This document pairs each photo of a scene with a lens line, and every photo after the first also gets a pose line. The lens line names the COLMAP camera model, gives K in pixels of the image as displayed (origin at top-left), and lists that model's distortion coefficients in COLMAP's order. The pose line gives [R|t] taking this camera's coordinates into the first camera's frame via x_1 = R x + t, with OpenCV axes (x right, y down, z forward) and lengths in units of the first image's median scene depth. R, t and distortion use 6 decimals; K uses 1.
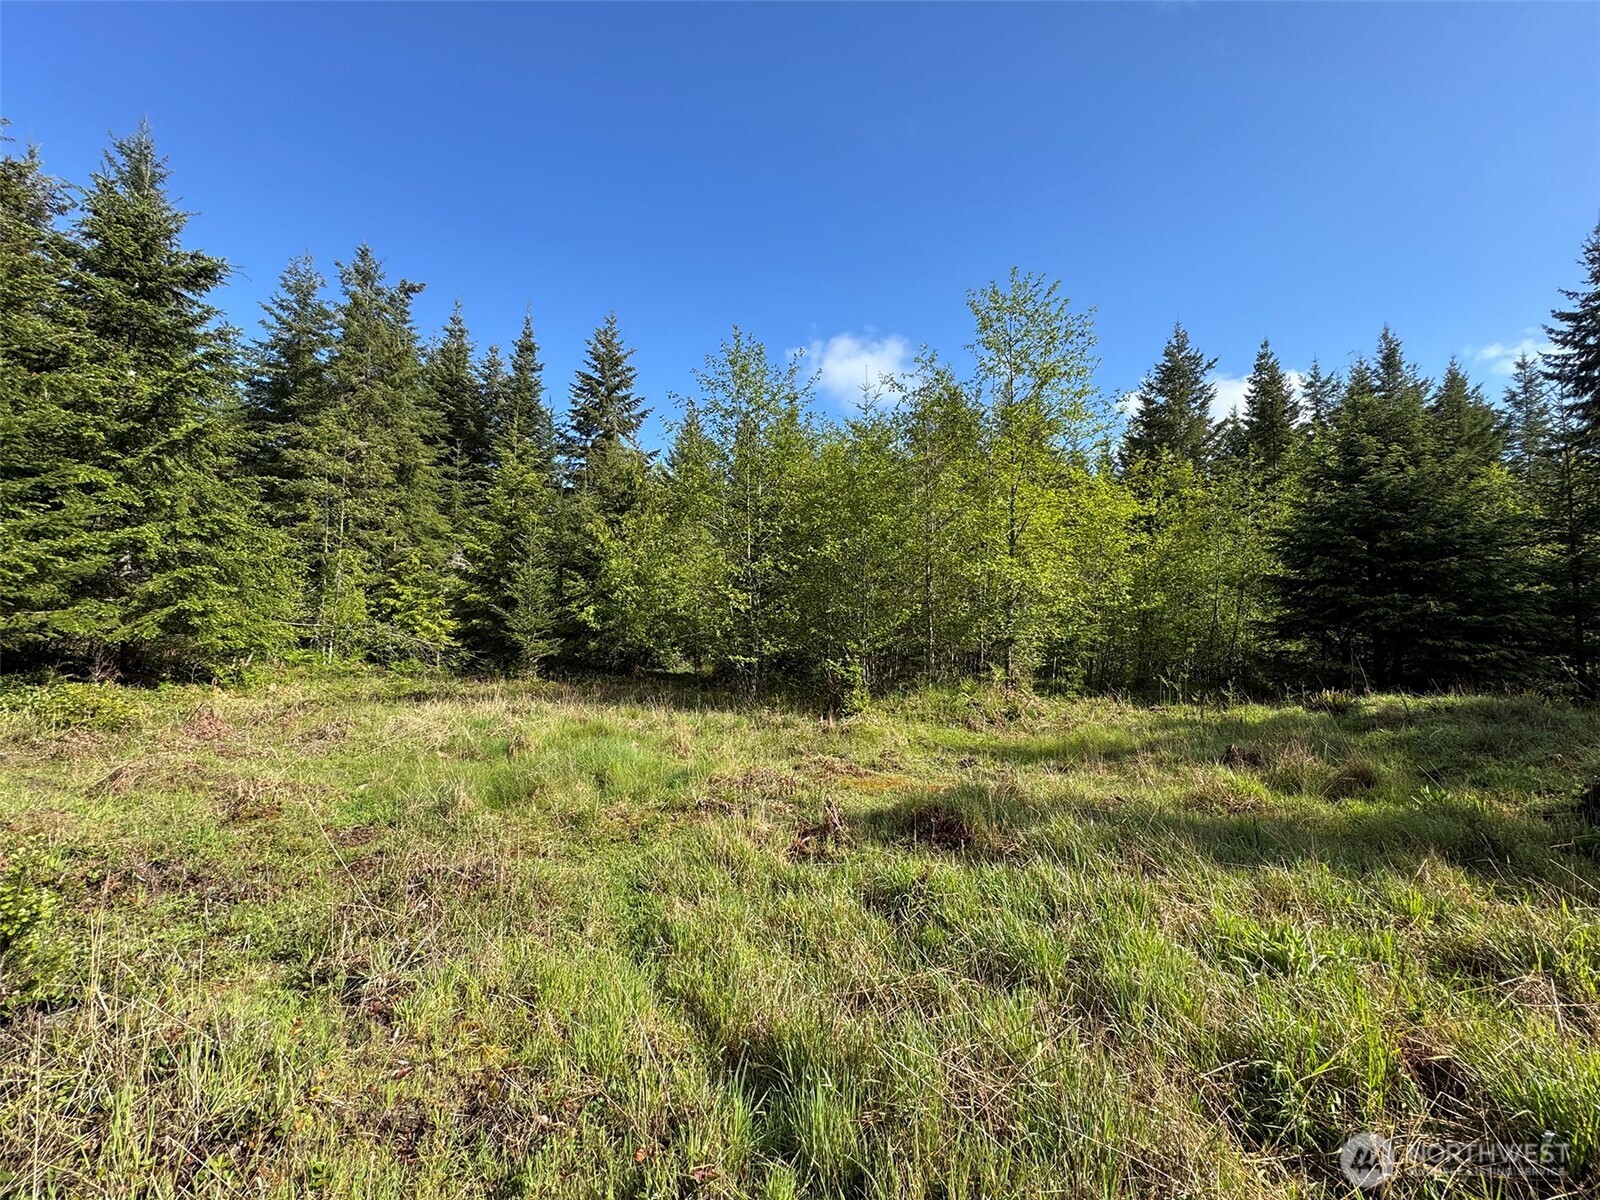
lens RADIAL K [[636.5, 0, 805.0], [0, 636.5, 600.5], [0, 0, 1]] dist [-0.000658, -0.000011]
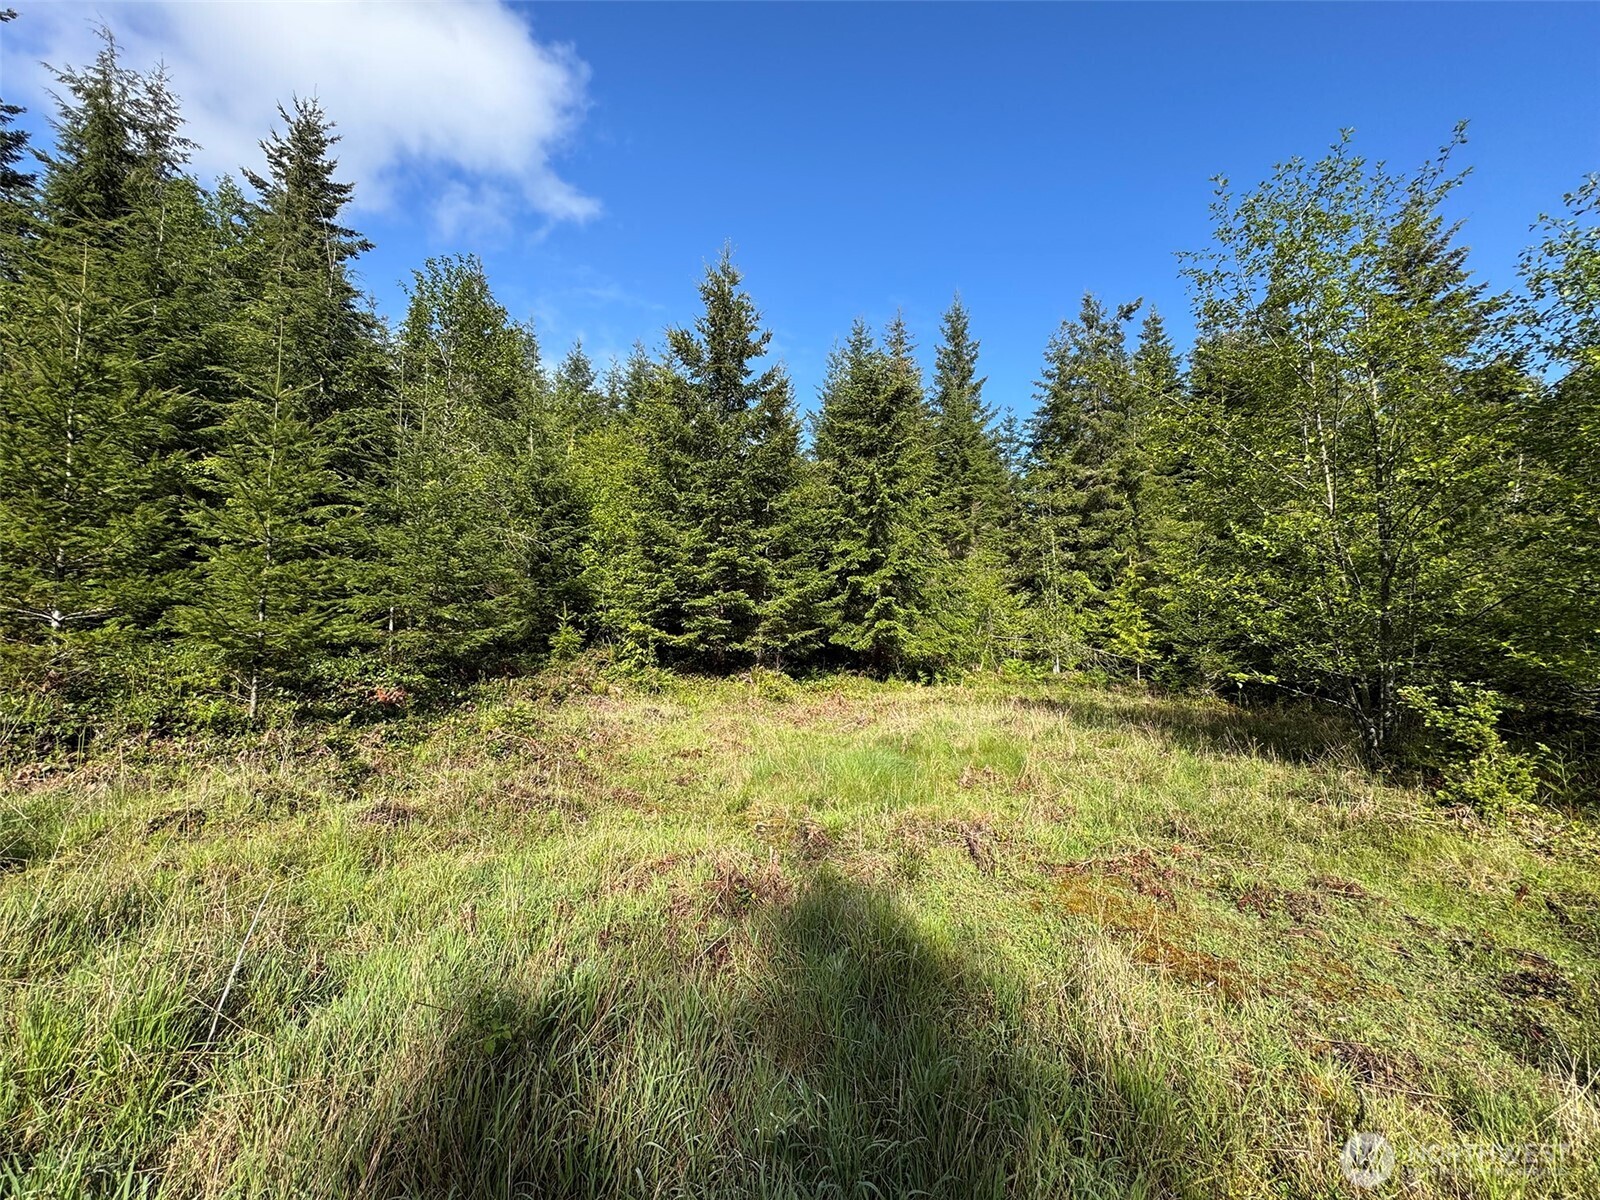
lens RADIAL K [[636.5, 0, 804.6], [0, 636.5, 598.1], [0, 0, 1]] dist [-0.000658, -0.000011]
pose [[0.334629, -0.076226, -0.939262, 0.173462], [0.049235, 0.996776, -0.063353, 0.015131], [0.941063, -0.025045, 0.337303, 0.198482]]
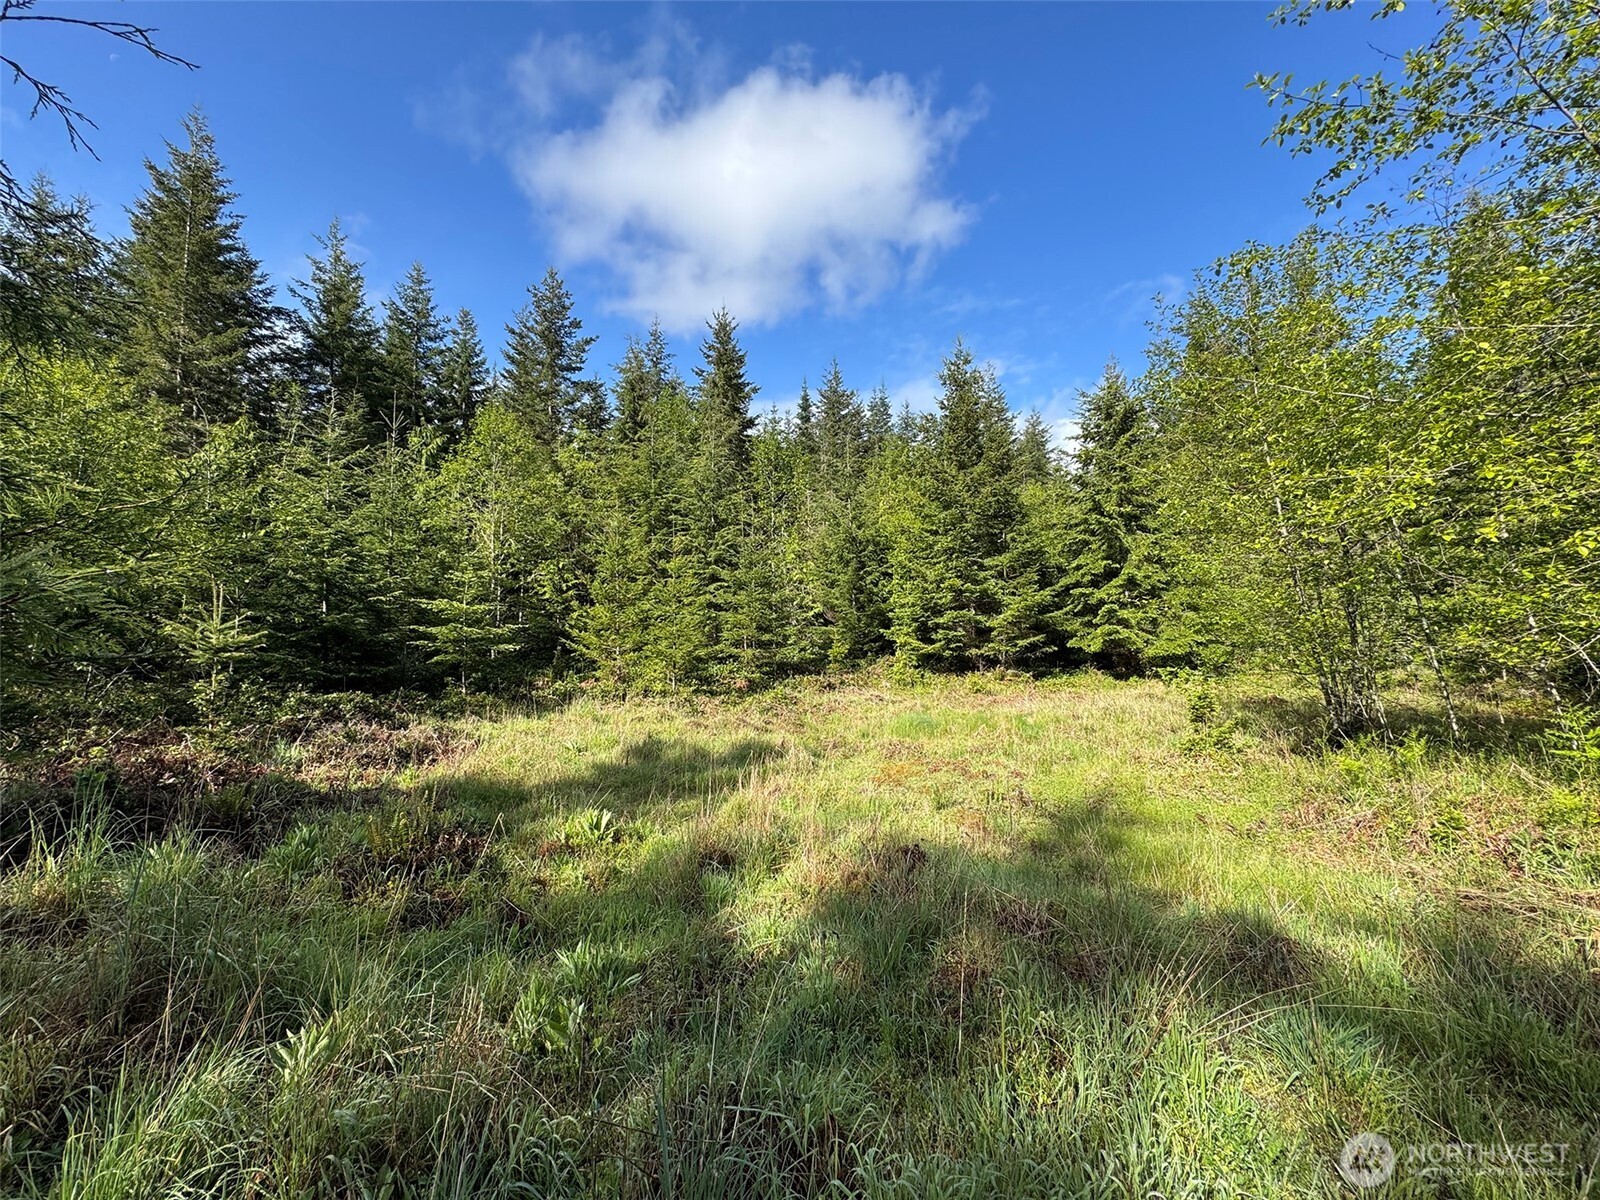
lens RADIAL K [[636.5, 0, 799.1], [0, 636.5, 600.5], [0, 0, 1]] dist [-0.000658, -0.000011]
pose [[-0.291682, -0.077614, -0.953361, 0.446148], [0.072520, 0.992039, -0.102950, 0.023095], [0.953762, -0.099167, -0.283731, 0.401616]]
